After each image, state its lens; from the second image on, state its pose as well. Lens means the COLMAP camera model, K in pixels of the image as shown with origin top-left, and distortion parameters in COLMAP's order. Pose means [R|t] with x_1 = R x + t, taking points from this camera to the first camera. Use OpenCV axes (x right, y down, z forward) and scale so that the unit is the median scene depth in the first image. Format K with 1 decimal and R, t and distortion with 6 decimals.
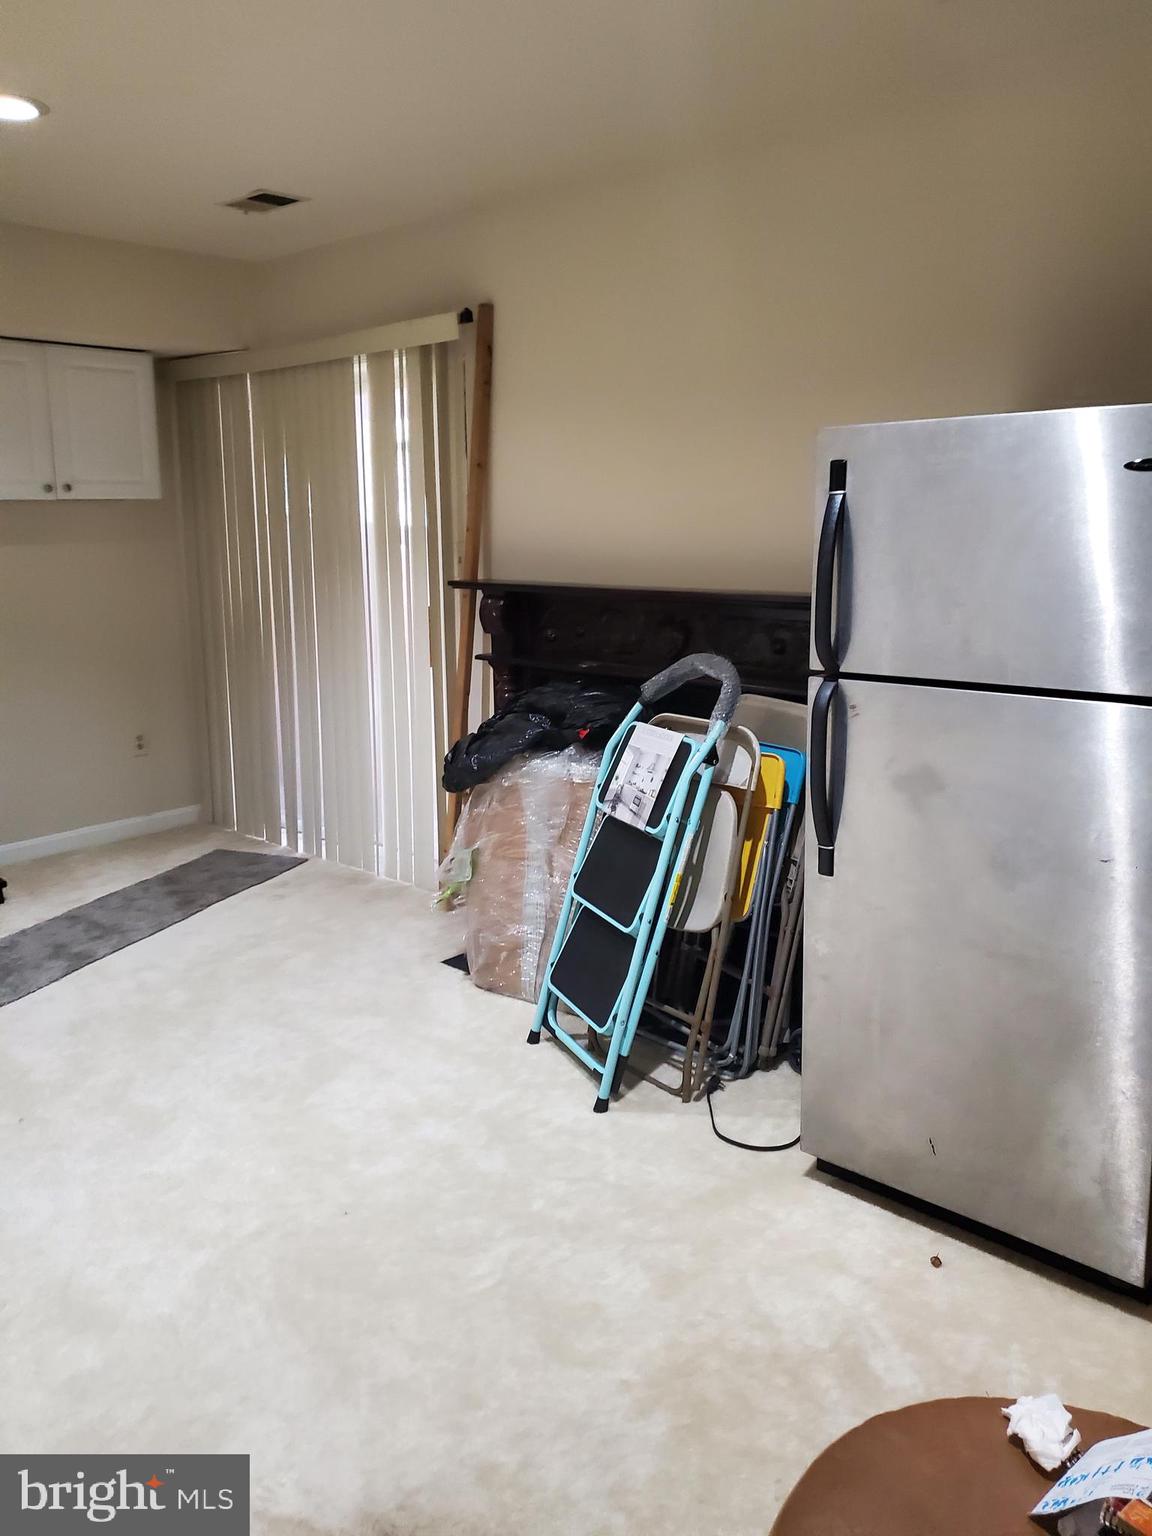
lens RADIAL K [[1194.8, 0, 576.7], [0, 1194.8, 765.9], [0, 0, 1]] dist [0.006492, 0.013076]
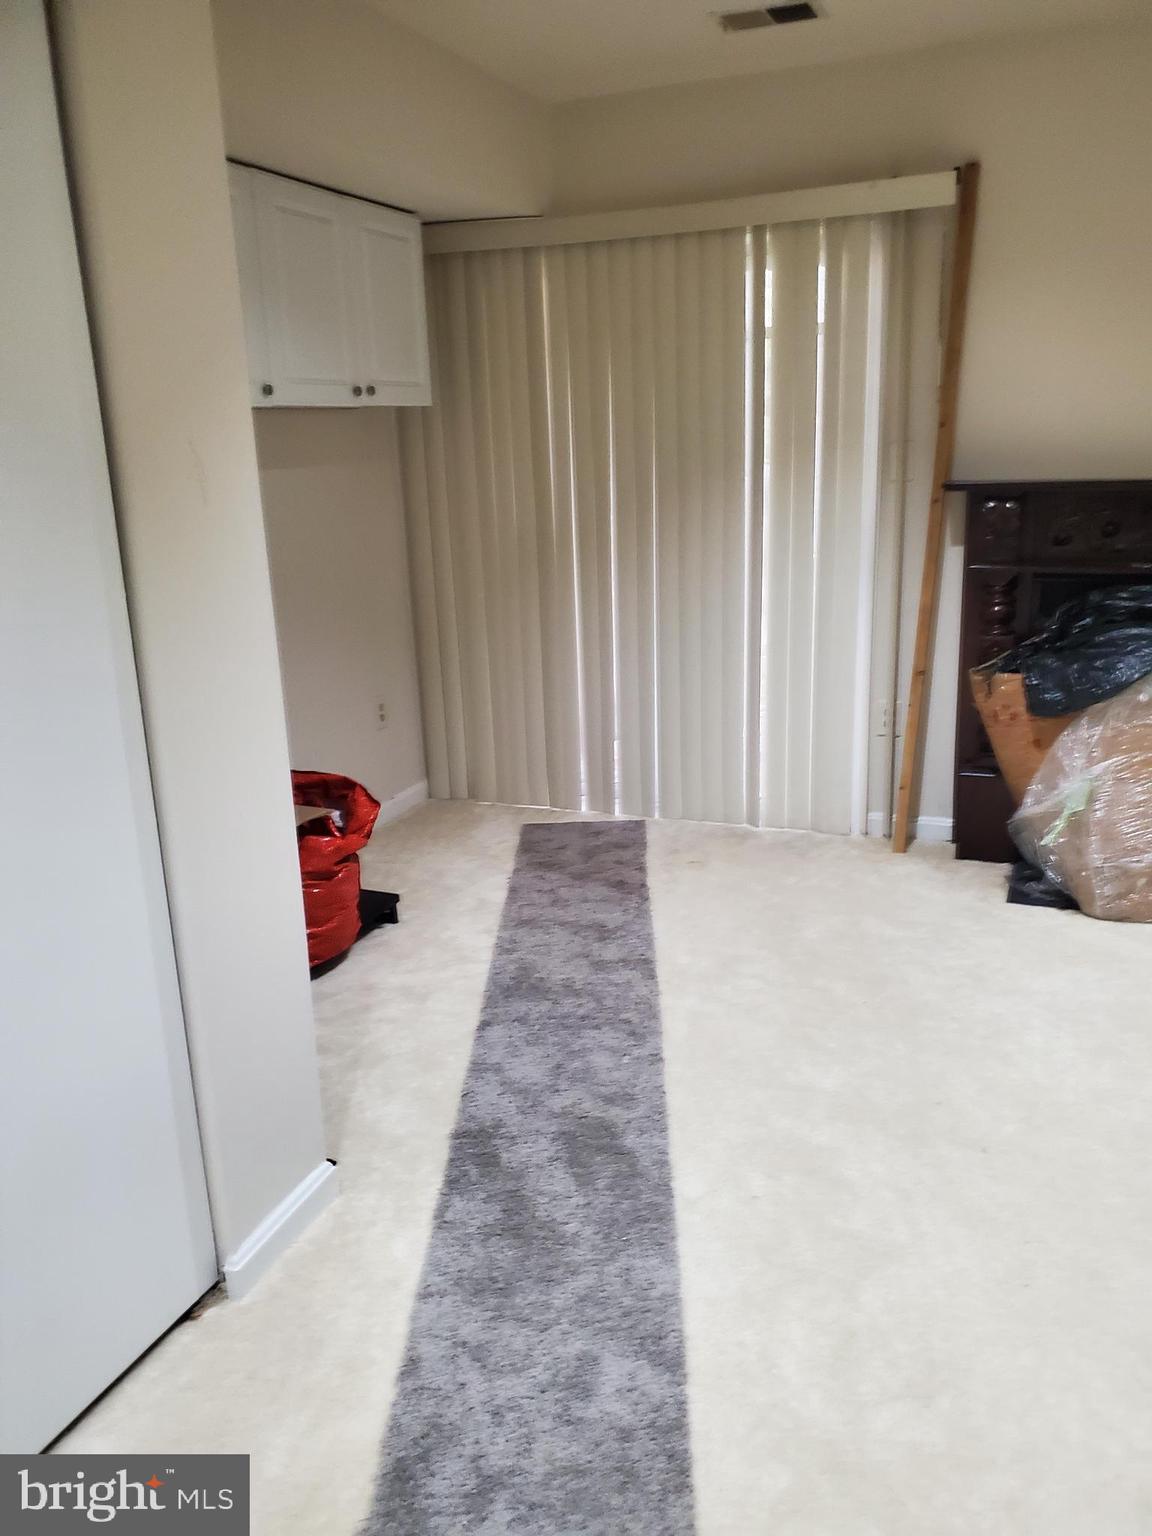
lens RADIAL K [[1194.8, 0, 576.9], [0, 1194.8, 770.7], [0, 0, 1]] dist [0.006492, 0.013076]
pose [[0.922822, -0.130581, 0.362421, -0.613787], [0.103857, 0.990295, 0.092359, -0.047170], [-0.370964, -0.047591, 0.927427, 0.224407]]
